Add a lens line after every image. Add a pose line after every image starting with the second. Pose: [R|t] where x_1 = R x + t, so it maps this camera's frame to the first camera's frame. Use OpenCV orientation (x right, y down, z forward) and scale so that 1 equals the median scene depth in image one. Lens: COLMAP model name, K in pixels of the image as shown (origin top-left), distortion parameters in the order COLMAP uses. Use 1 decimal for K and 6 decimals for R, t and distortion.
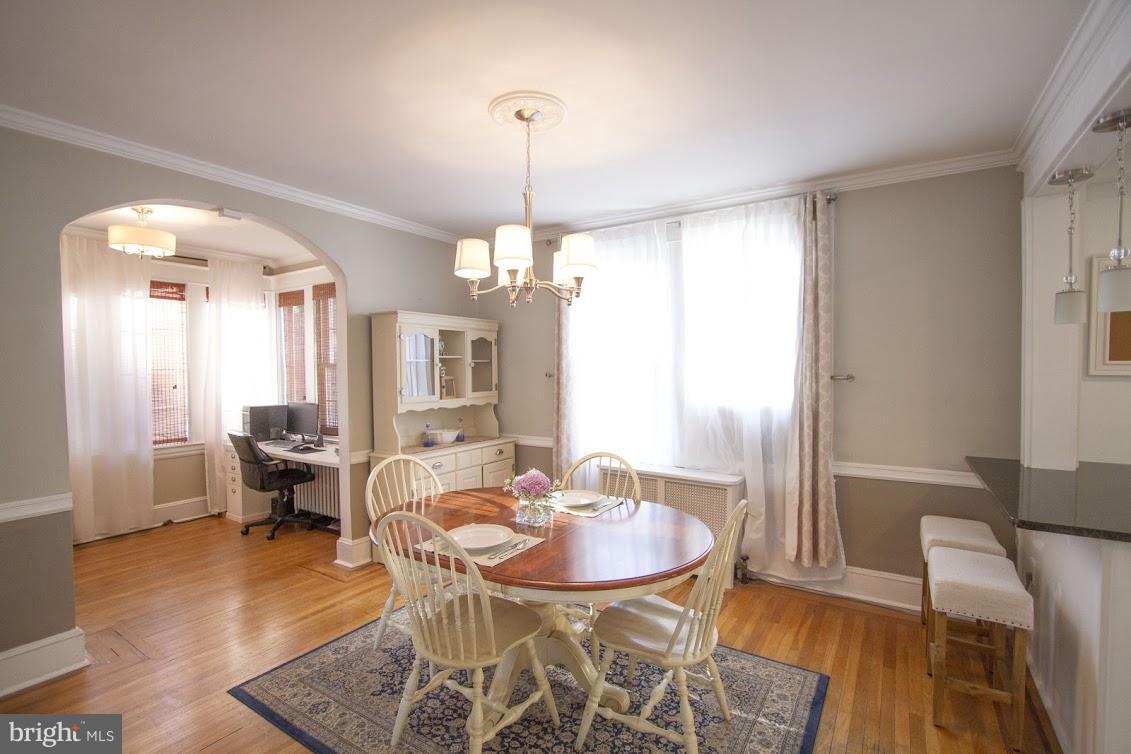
lens RADIAL K [[521.1, 0, 565.5], [0, 521.1, 377.0], [0, 0, 1]] dist [-0.015101, -0.000081]
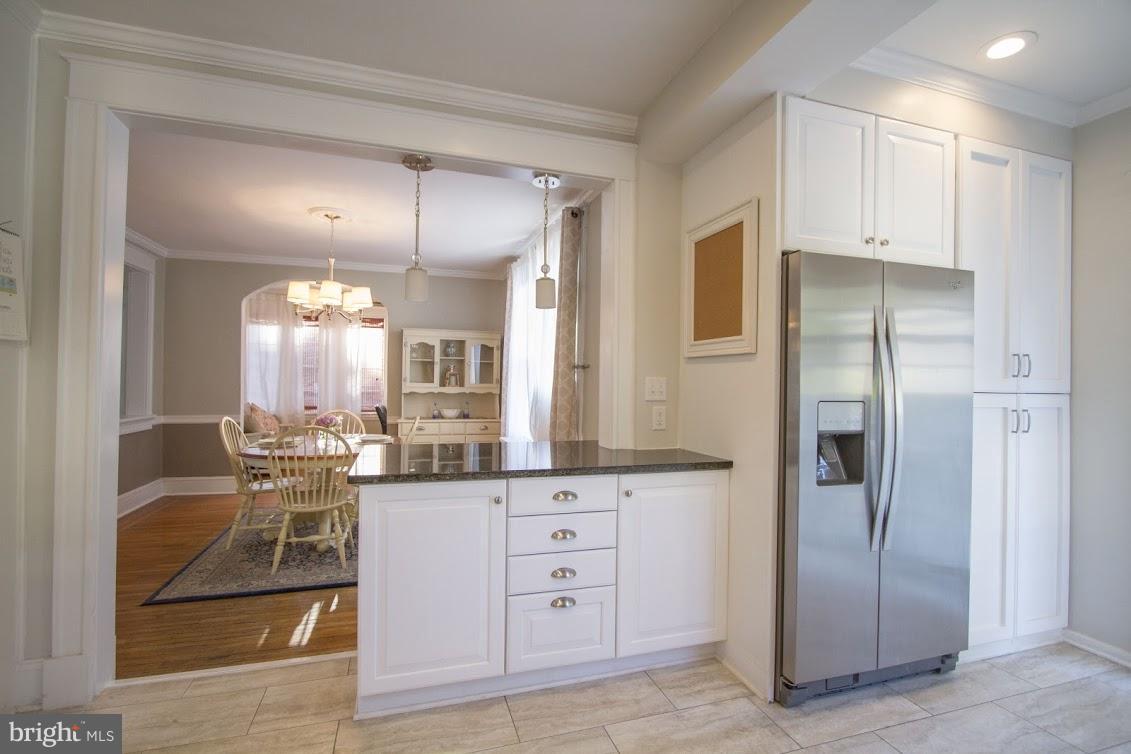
lens RADIAL K [[521.1, 0, 565.5], [0, 521.1, 377.0], [0, 0, 1]] dist [-0.015101, -0.000081]
pose [[0.772400, 0.010583, -0.635048, 0.927663], [-0.035050, 0.999048, -0.025982, 0.040679], [0.634169, 0.042326, 0.772035, 0.082684]]
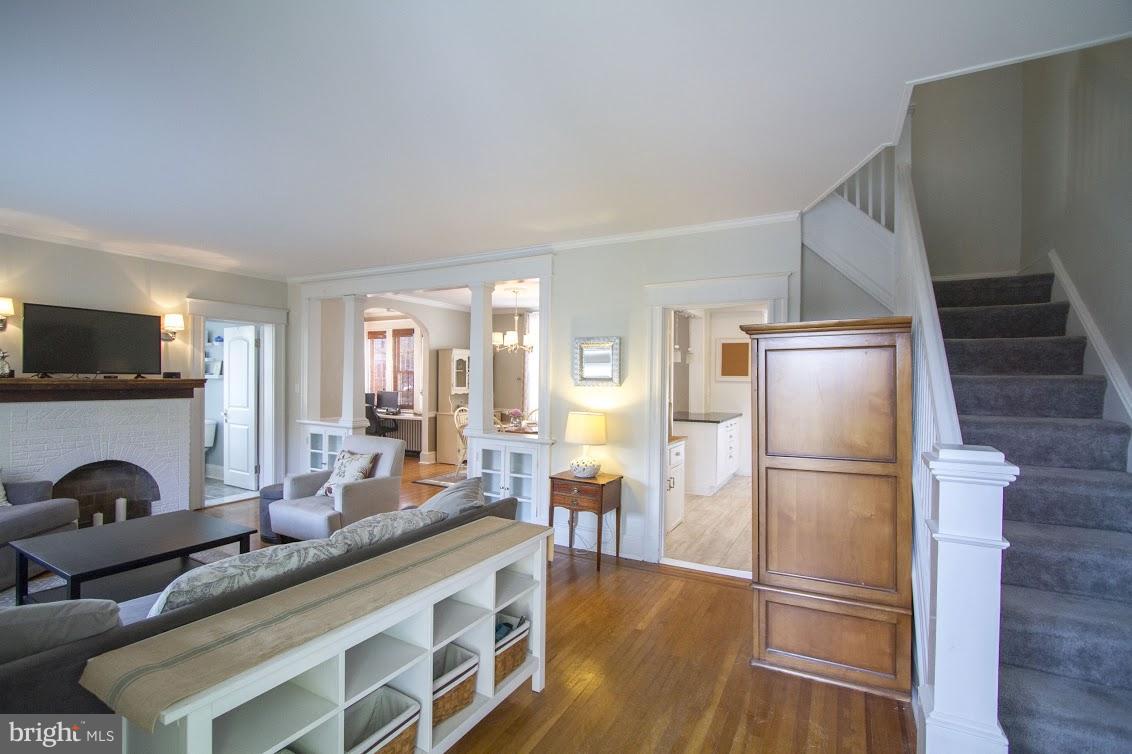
lens RADIAL K [[521.6, 0, 566.0], [0, 521.6, 377.0], [0, 0, 1]] dist [-0.015101, -0.000081]
pose [[0.996899, 0.018736, 0.076428, -0.003120], [-0.017205, 0.999639, -0.020639, 0.029265], [-0.076787, 0.019260, 0.996861, -1.108263]]
